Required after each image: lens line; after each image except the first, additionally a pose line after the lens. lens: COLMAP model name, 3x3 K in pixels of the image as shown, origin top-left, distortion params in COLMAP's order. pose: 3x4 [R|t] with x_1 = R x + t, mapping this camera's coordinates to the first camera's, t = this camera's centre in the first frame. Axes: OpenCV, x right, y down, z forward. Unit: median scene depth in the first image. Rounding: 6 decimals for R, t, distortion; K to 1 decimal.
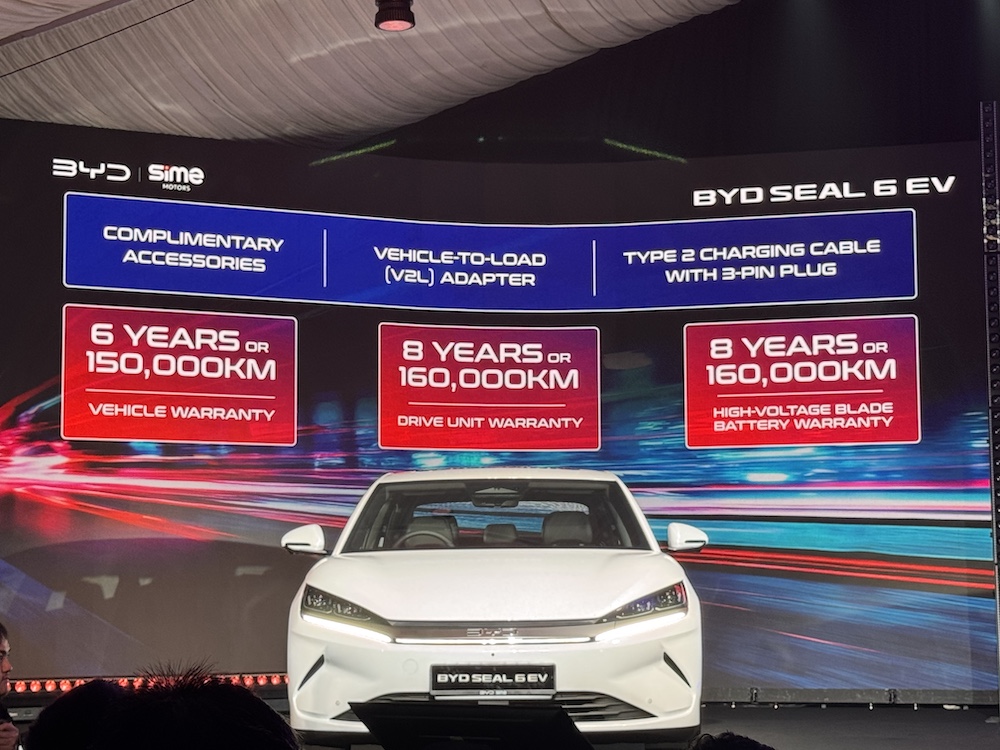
lens RADIAL K [[2211.8, 0, 500.0], [0, 2211.8, 375.0], [0, 0, 1]] dist [-0.033810, -0.120587]
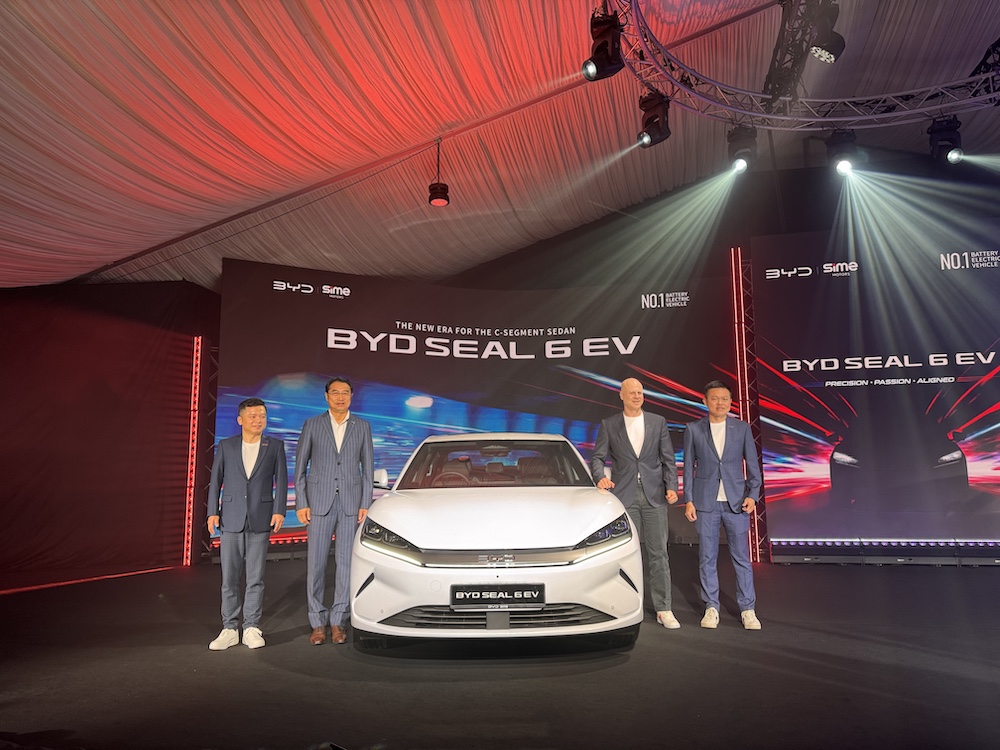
lens RADIAL K [[706.3, 0, 506.5], [0, 706.3, 378.3], [0, 0, 1]] dist [0.004678, -0.027644]
pose [[0.999538, -0.000574, 0.030394, -0.009576], [0.001417, 0.999615, -0.027724, 0.016475], [-0.030366, 0.027754, 0.999153, 0.507788]]
